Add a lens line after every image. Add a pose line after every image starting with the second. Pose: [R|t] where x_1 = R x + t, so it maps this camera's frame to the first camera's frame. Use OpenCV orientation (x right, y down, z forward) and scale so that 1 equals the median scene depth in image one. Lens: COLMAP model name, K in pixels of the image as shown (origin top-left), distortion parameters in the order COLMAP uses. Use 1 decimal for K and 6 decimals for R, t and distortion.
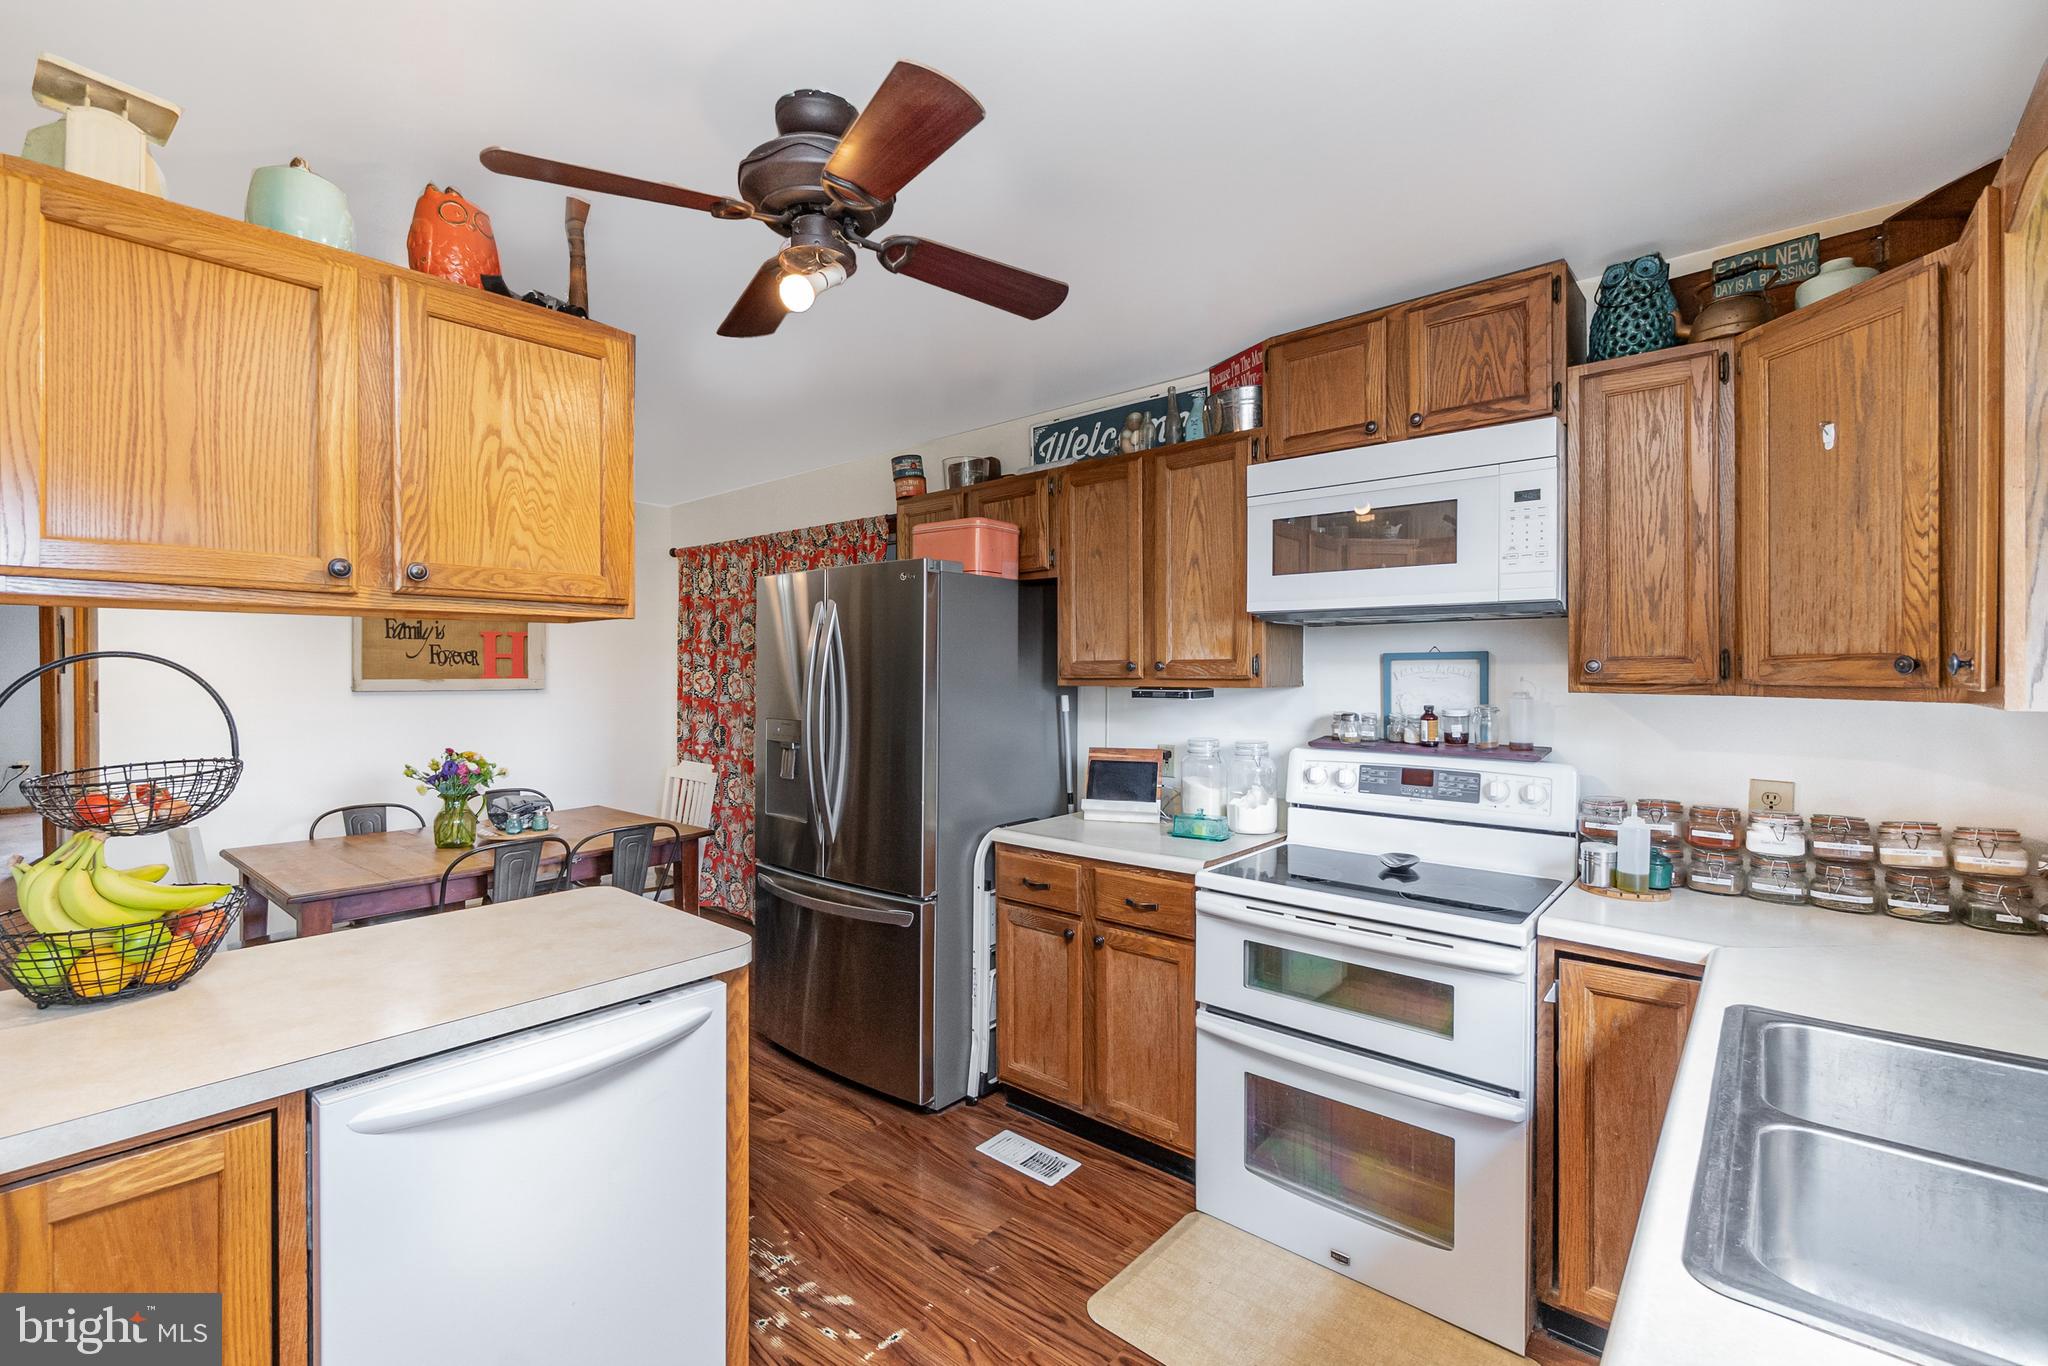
lens RADIAL K [[896.7, 0, 1014.8], [0, 896.7, 675.5], [0, 0, 1]] dist [-0.003151, 0.001026]
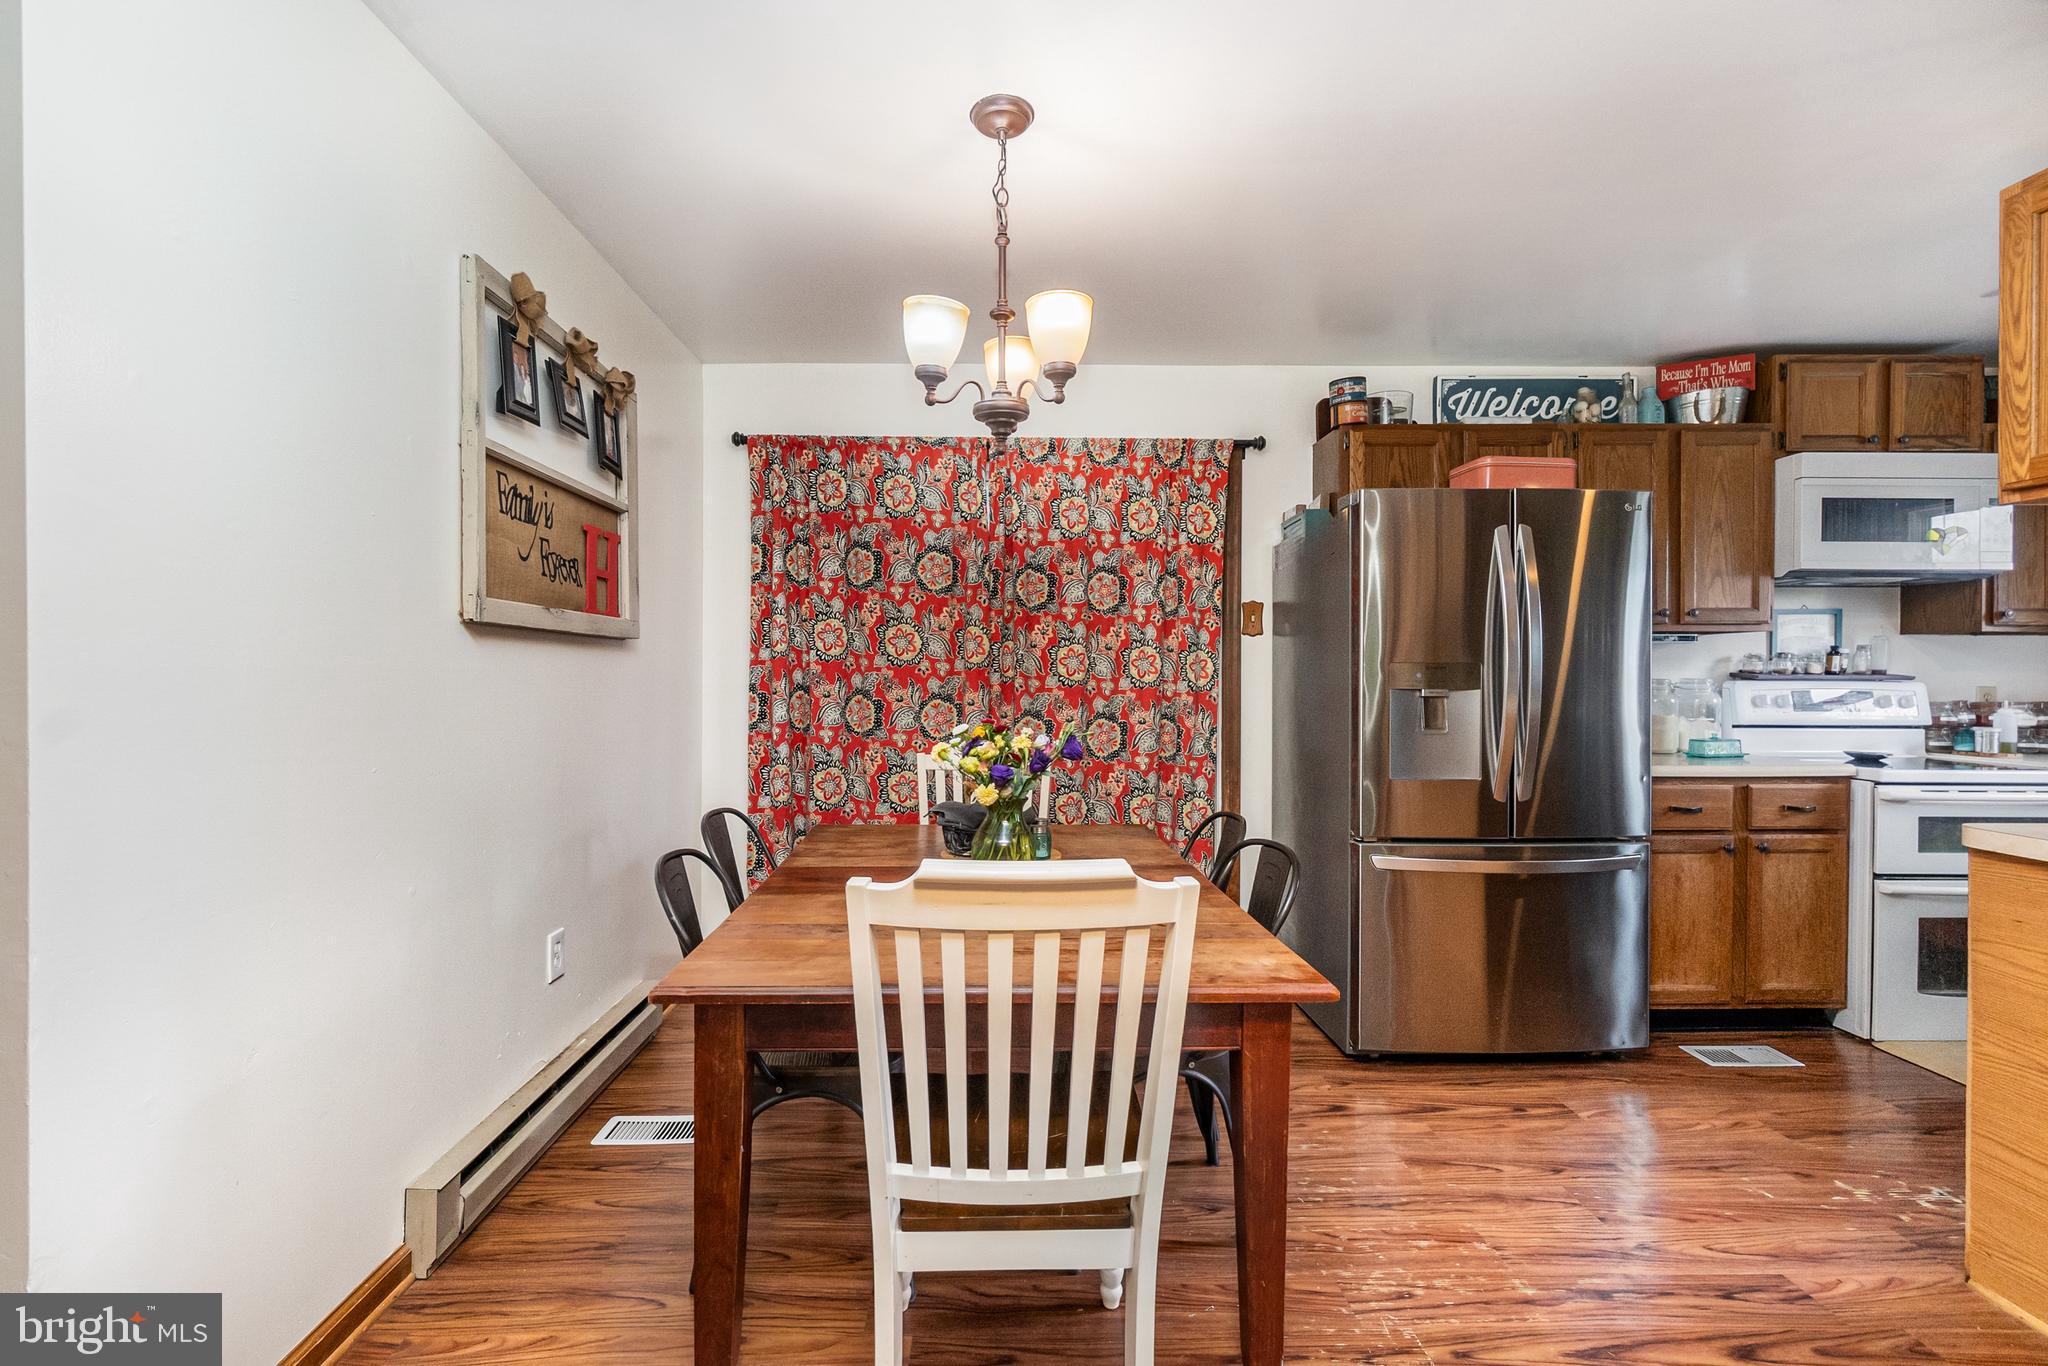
lens RADIAL K [[896.7, 0, 991.1], [0, 896.7, 683.3], [0, 0, 1]] dist [-0.003151, 0.001026]
pose [[0.744038, -0.005000, 0.668119, -1.408231], [0.004181, 0.999987, 0.002827, 0.080840], [-0.668125, 0.000690, 0.744049, 0.814976]]
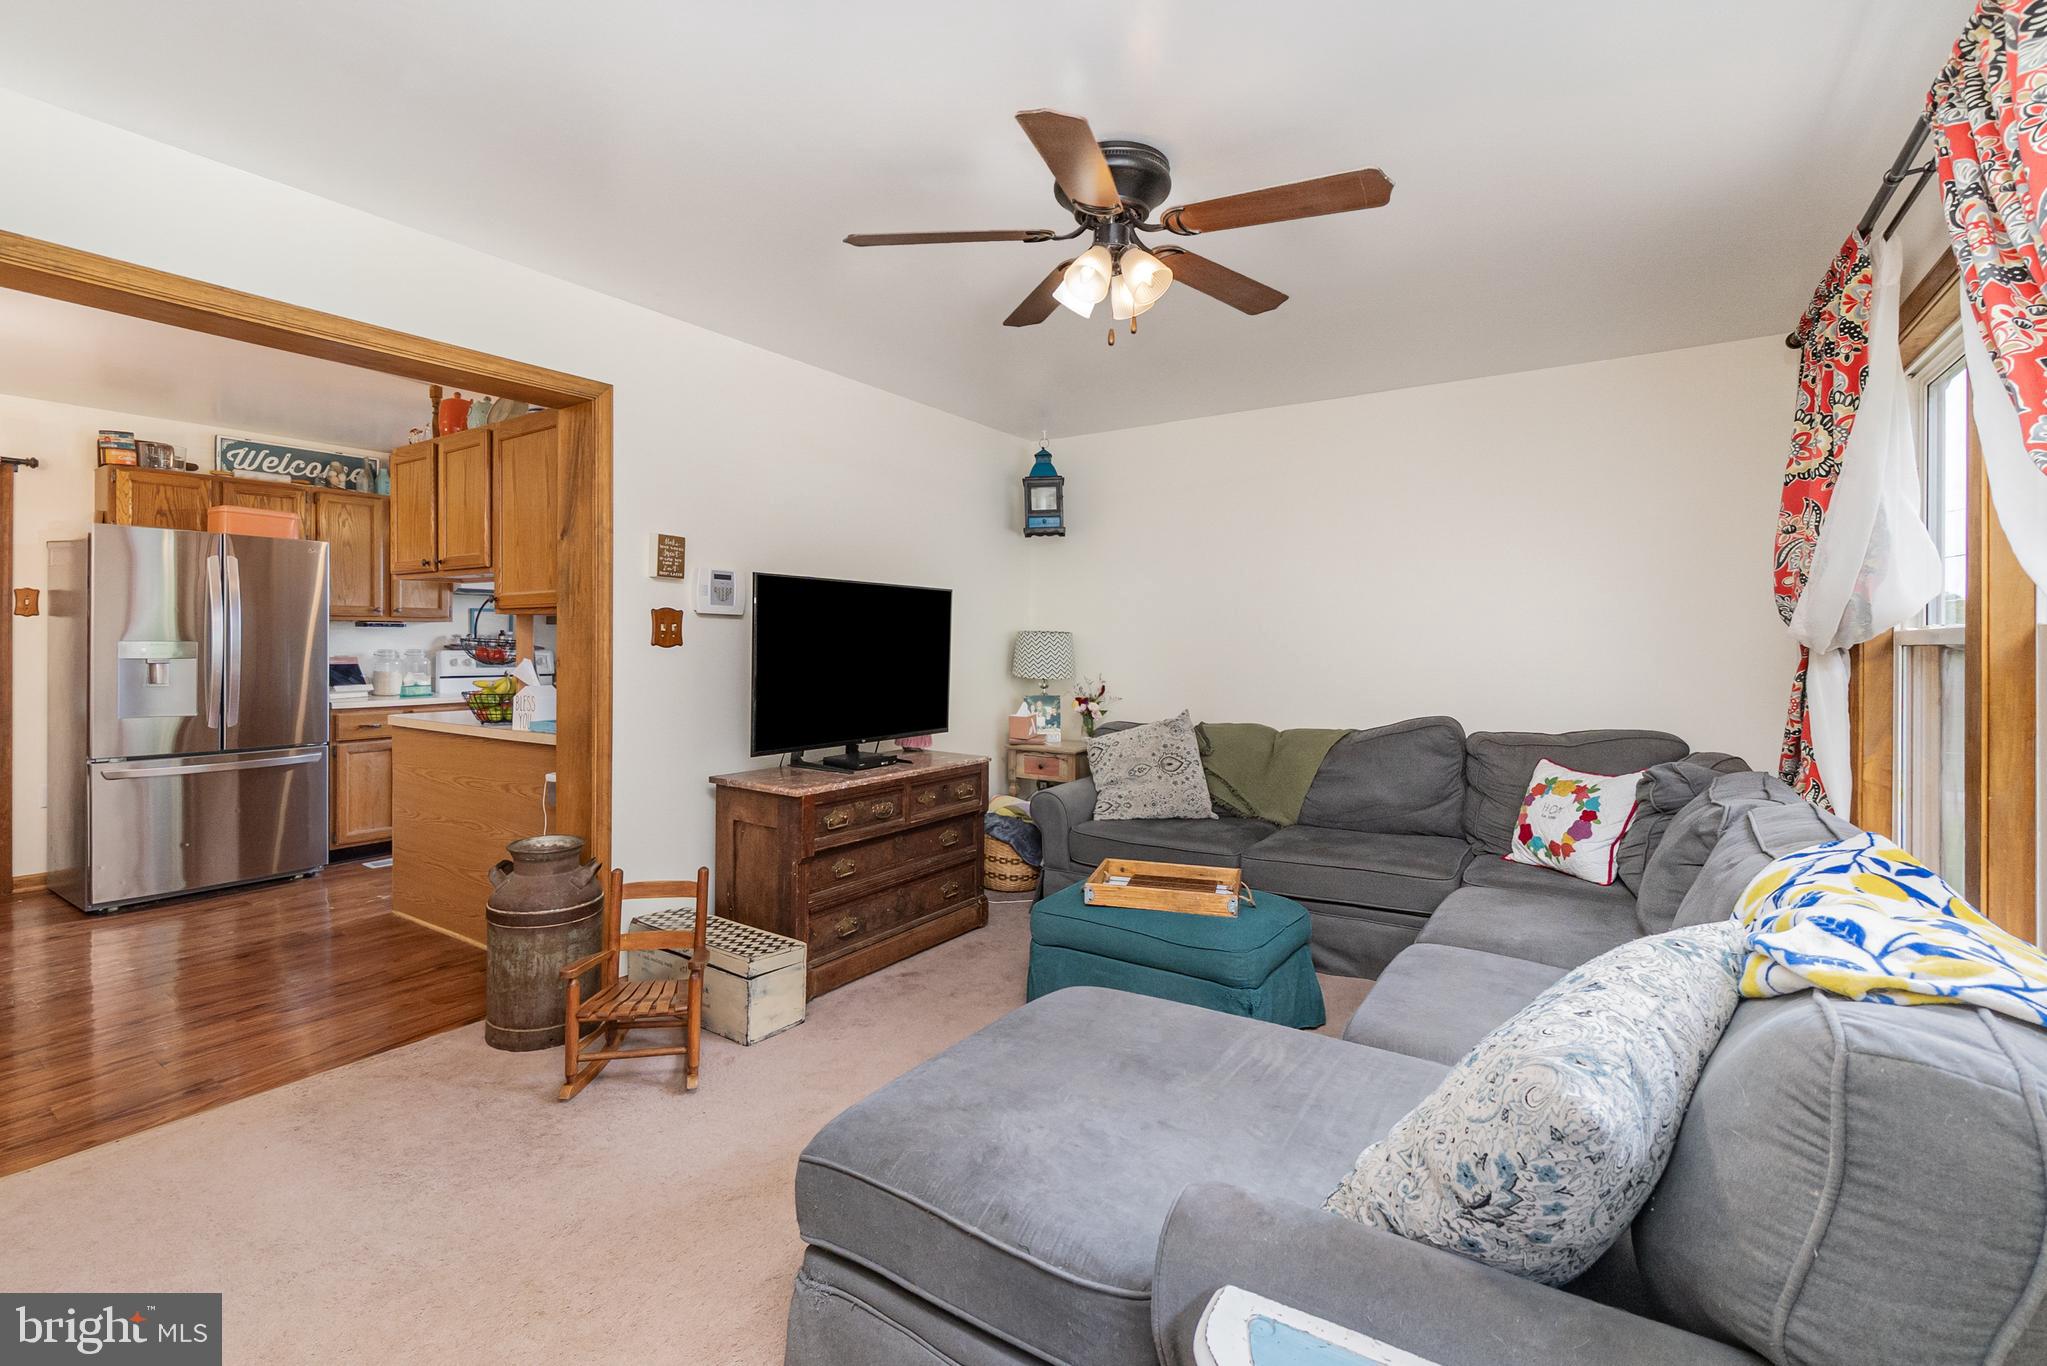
lens RADIAL K [[896.3, 0, 995.1], [0, 896.3, 637.0], [0, 0, 1]] dist [-0.003151, 0.001026]
pose [[-0.119902, -0.000163, 0.992786, -2.102210], [-0.002636, 0.999997, -0.000154, 0.048798], [-0.992782, -0.002635, -0.119902, -0.060789]]
